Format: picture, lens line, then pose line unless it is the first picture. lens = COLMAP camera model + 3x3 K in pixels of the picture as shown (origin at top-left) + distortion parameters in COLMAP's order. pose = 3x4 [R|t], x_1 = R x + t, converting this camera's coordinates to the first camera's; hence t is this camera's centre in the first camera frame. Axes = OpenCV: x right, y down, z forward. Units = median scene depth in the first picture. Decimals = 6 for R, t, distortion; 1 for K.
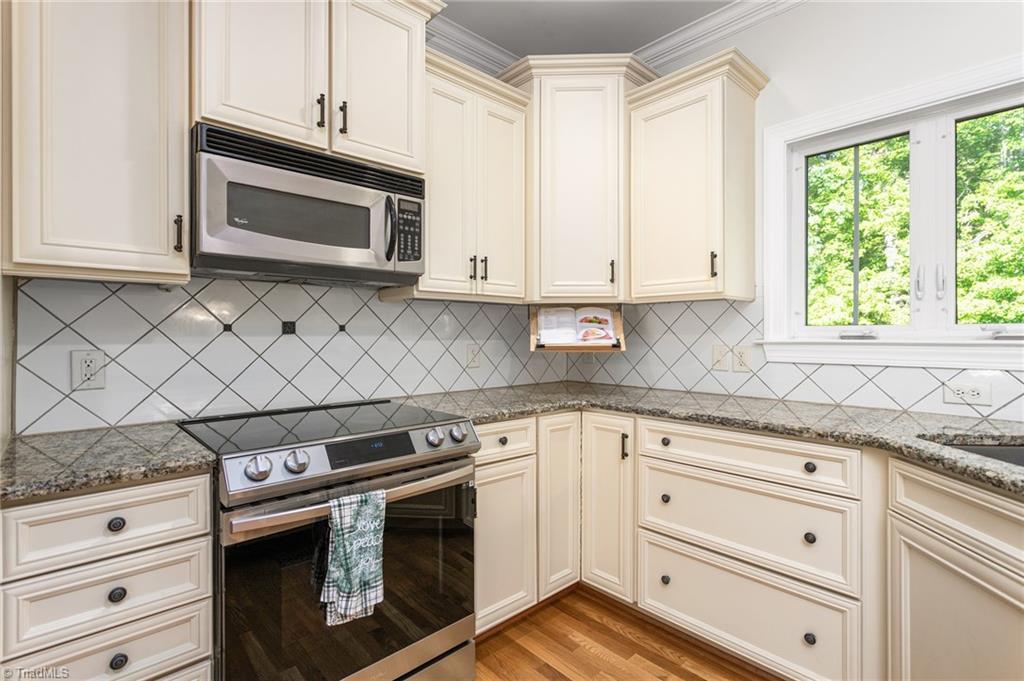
lens RADIAL K [[493.2, 0, 515.6], [0, 493.2, 332.5], [0, 0, 1]] dist [-0.006935, -0.000443]
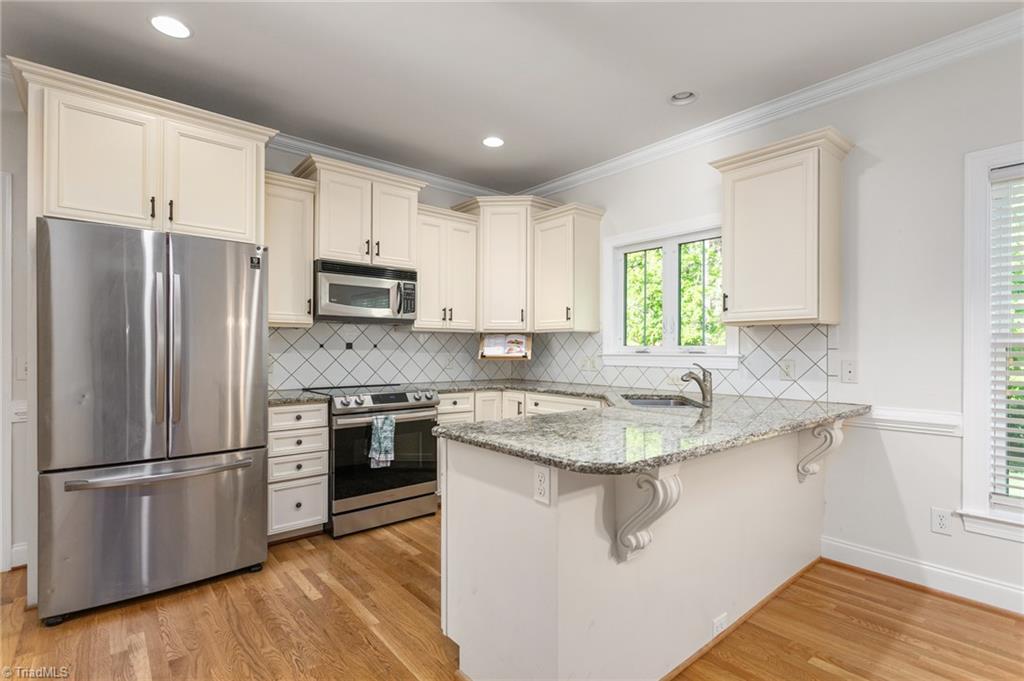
lens RADIAL K [[493.2, 0, 509.7], [0, 493.2, 349.1], [0, 0, 1]] dist [-0.006935, -0.000443]
pose [[0.998479, 0.004637, -0.054936, 0.307481], [-0.004535, 0.999988, 0.001980, -0.004163], [0.054944, -0.001728, 0.998488, -0.992429]]
